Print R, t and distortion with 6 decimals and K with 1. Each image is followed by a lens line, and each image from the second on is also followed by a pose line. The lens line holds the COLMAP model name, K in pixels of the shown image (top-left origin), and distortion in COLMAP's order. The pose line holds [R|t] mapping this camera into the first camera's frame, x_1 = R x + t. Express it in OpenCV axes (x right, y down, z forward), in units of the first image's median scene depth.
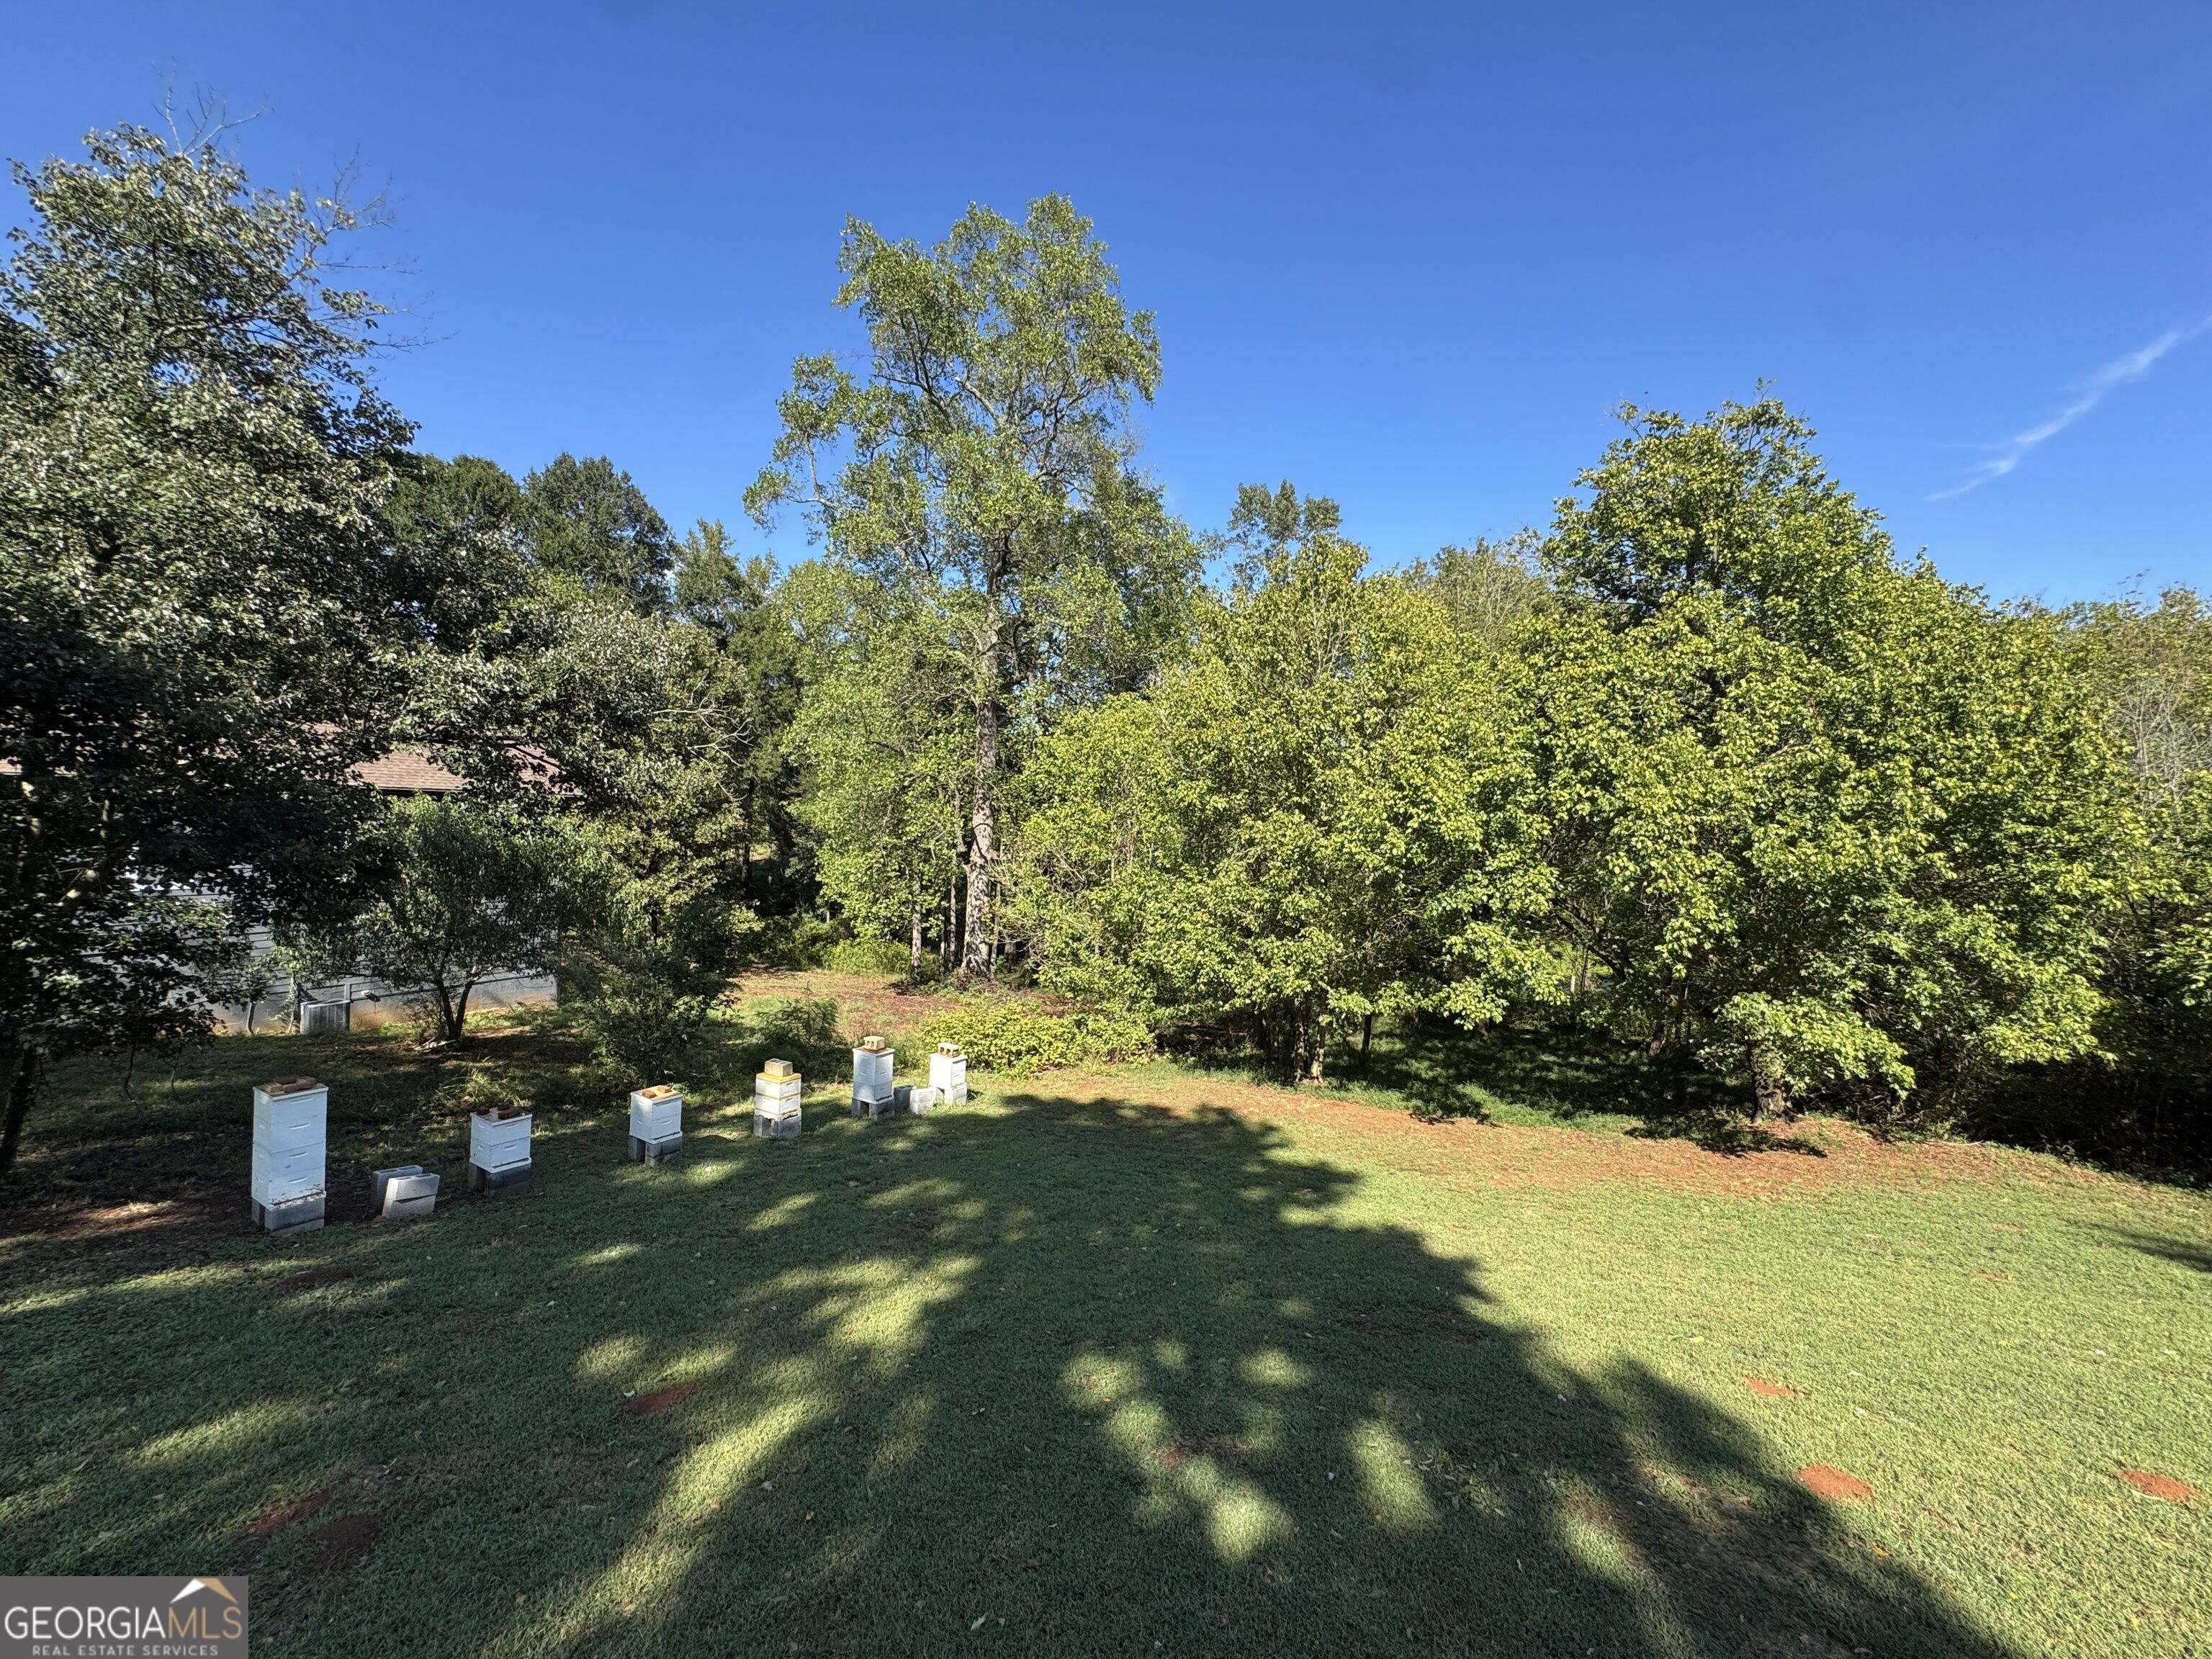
lens RADIAL K [[878.8, 0, 1105.4], [0, 878.8, 828.8], [0, 0, 1]] dist [-0.003115, 0.000555]
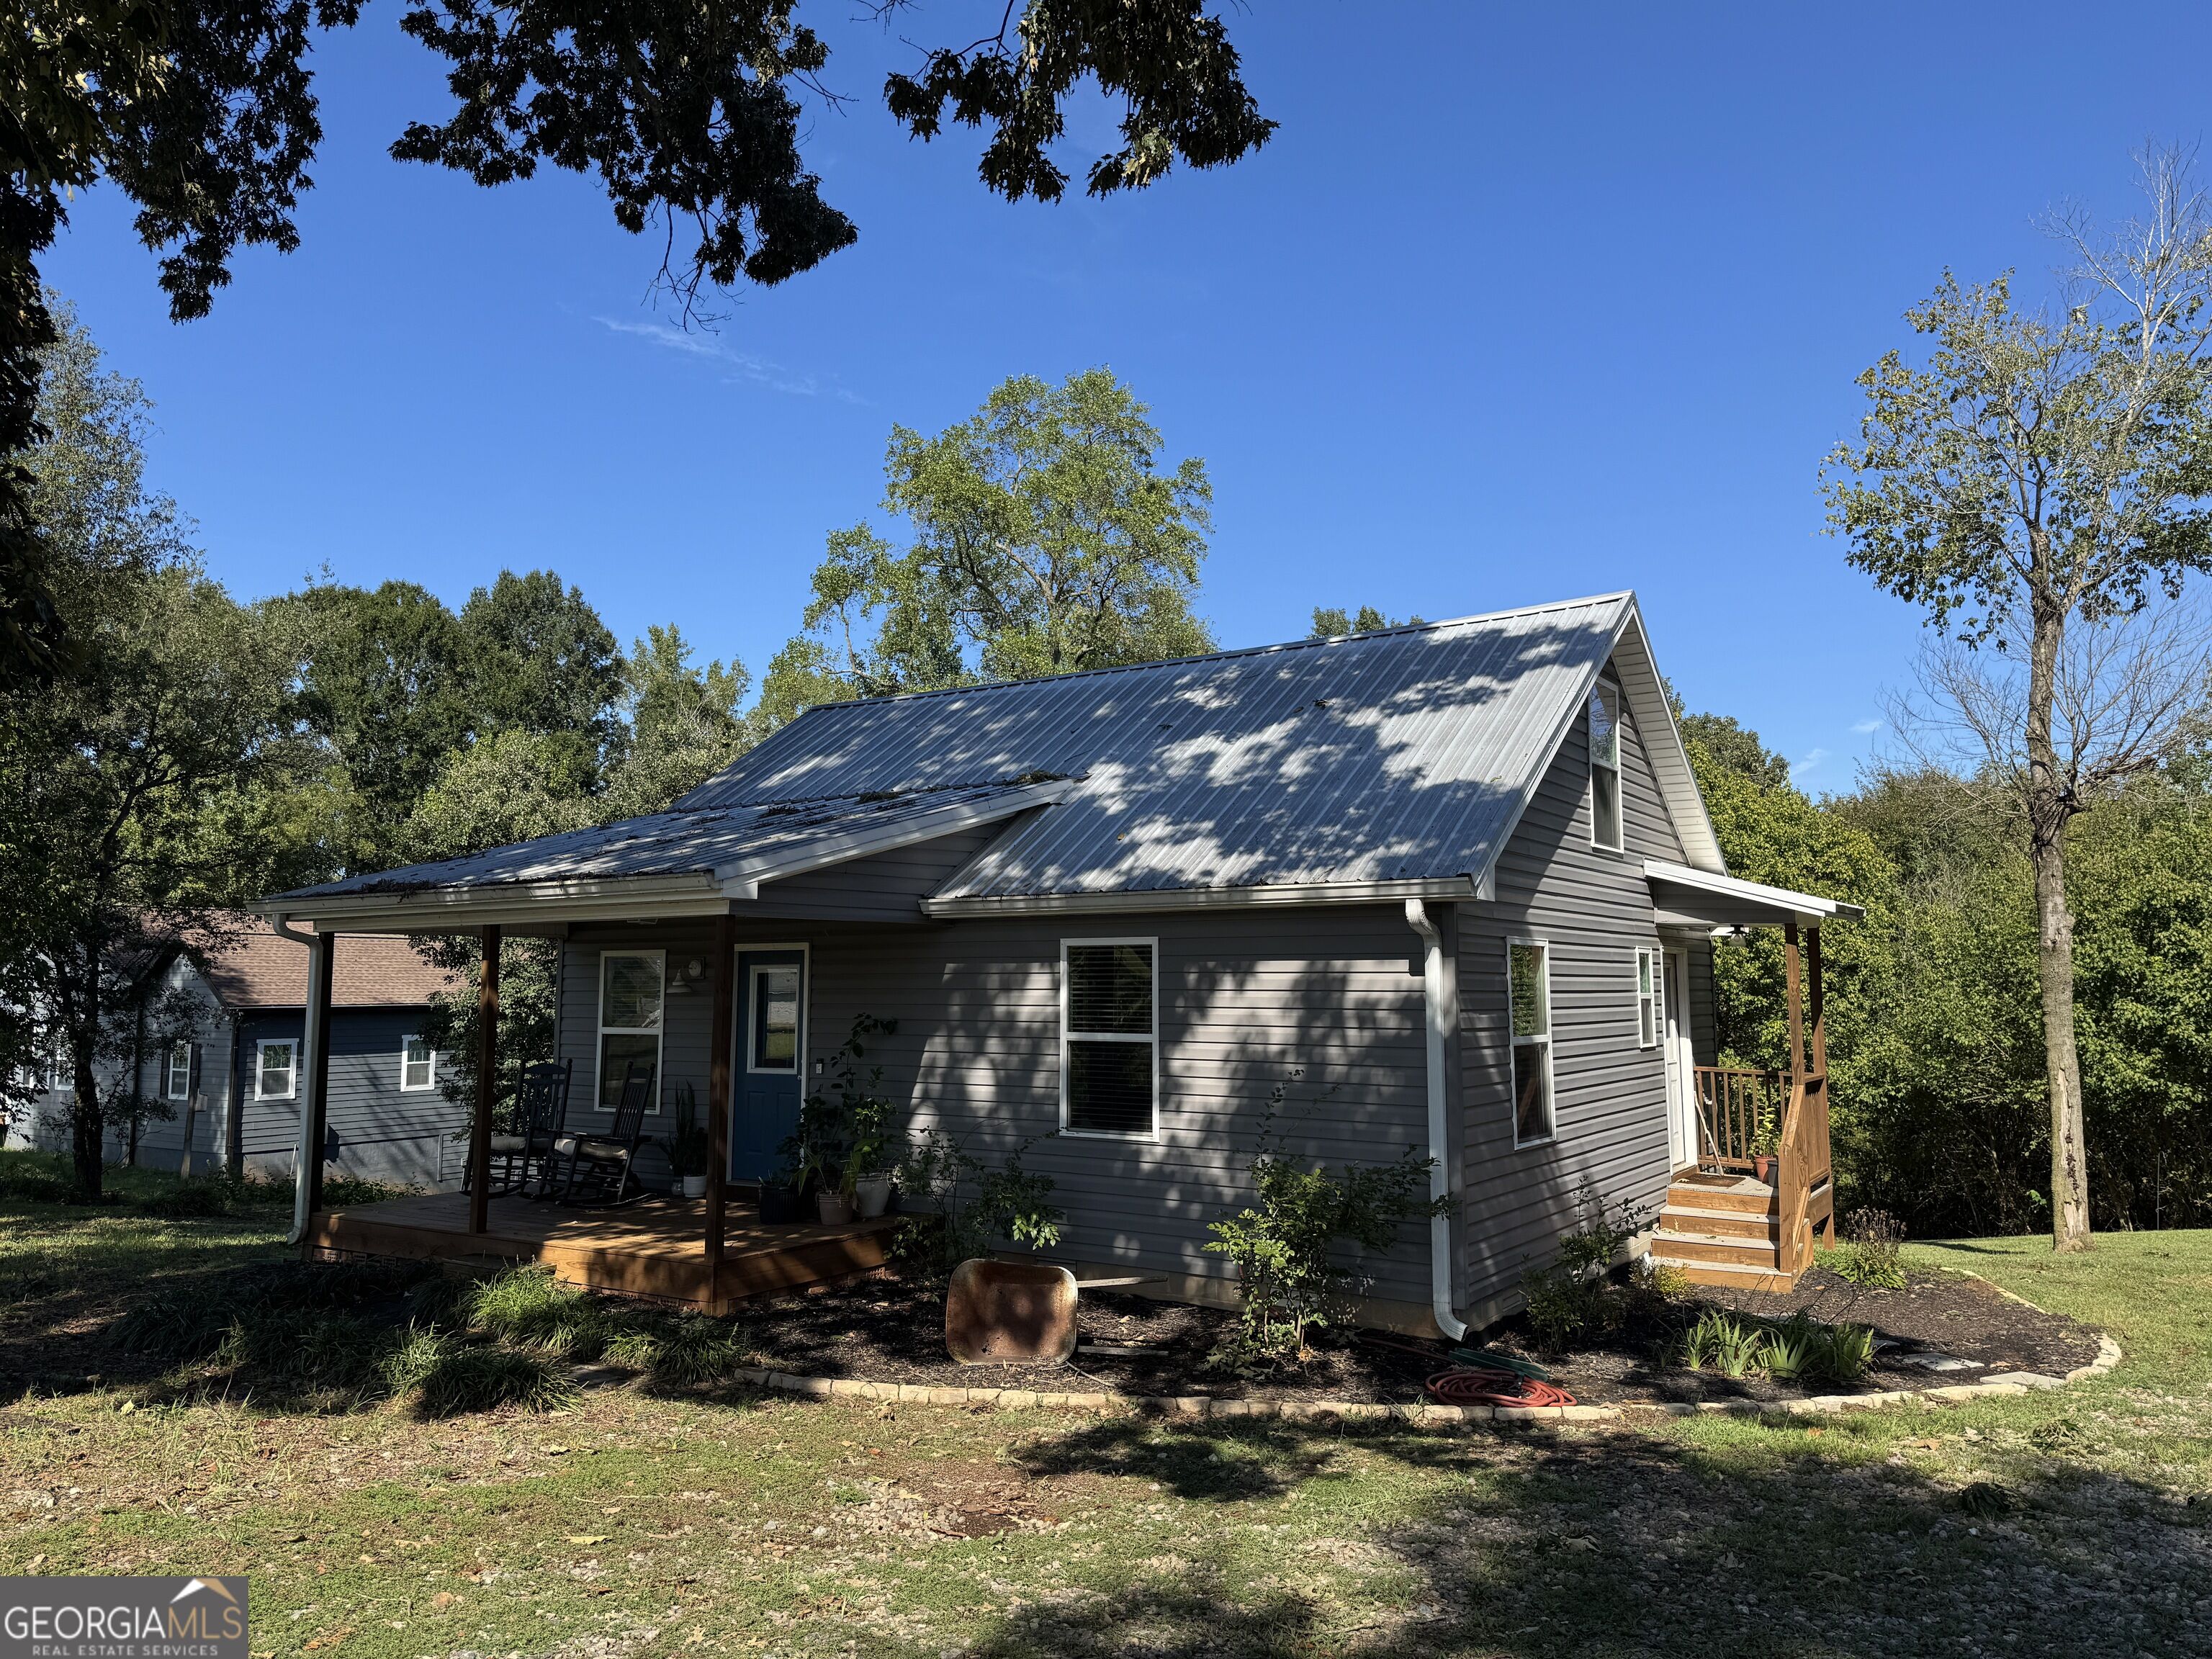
lens RADIAL K [[1554.6, 0, 1137.4], [0, 1554.6, 806.7], [0, 0, 1]] dist [0.056453, -0.070696]
pose [[0.998003, -0.040659, -0.048345, 0.135584], [0.034246, 0.991340, -0.126780, -0.022816], [0.053081, 0.124871, 0.990752, -1.641884]]
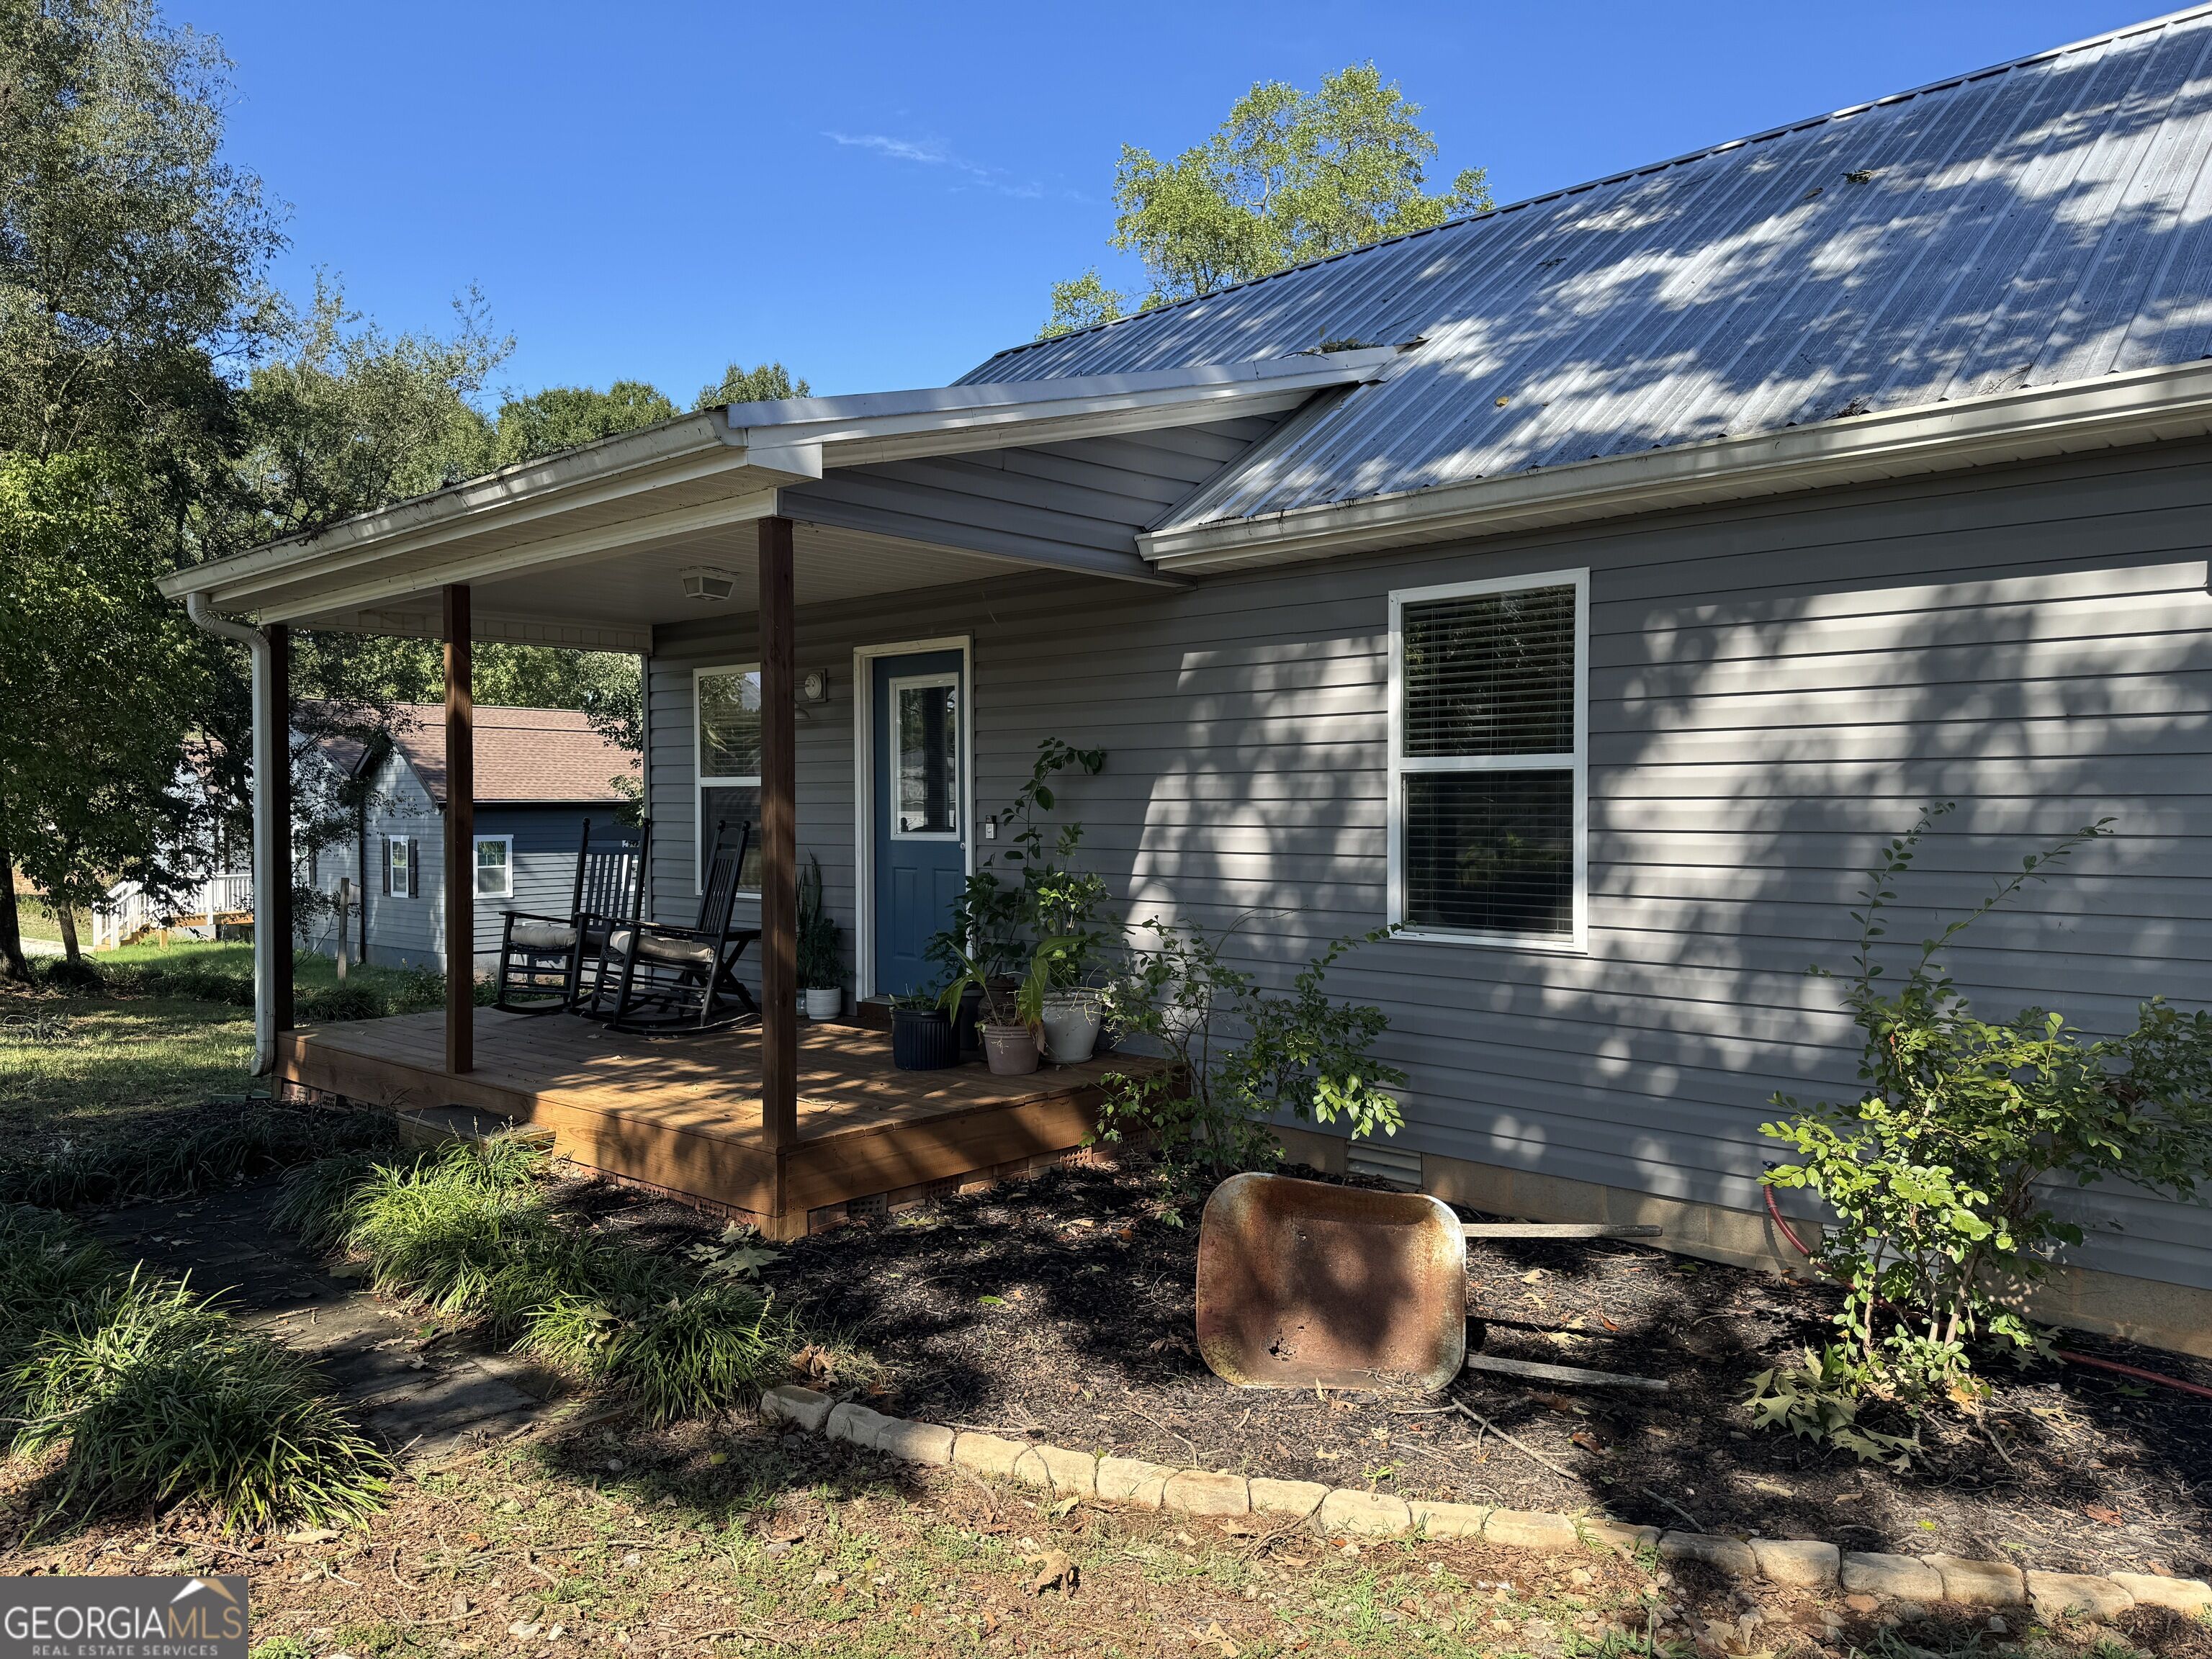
lens RADIAL K [[1554.6, 0, 1117.8], [0, 1554.6, 836.1], [0, 0, 1]] dist [0.056453, -0.070696]
pose [[0.975174, -0.030720, -0.219300, 0.068168], [0.031726, 0.999496, 0.001068, 0.011841], [0.219156, -0.007999, 0.975657, -1.258631]]
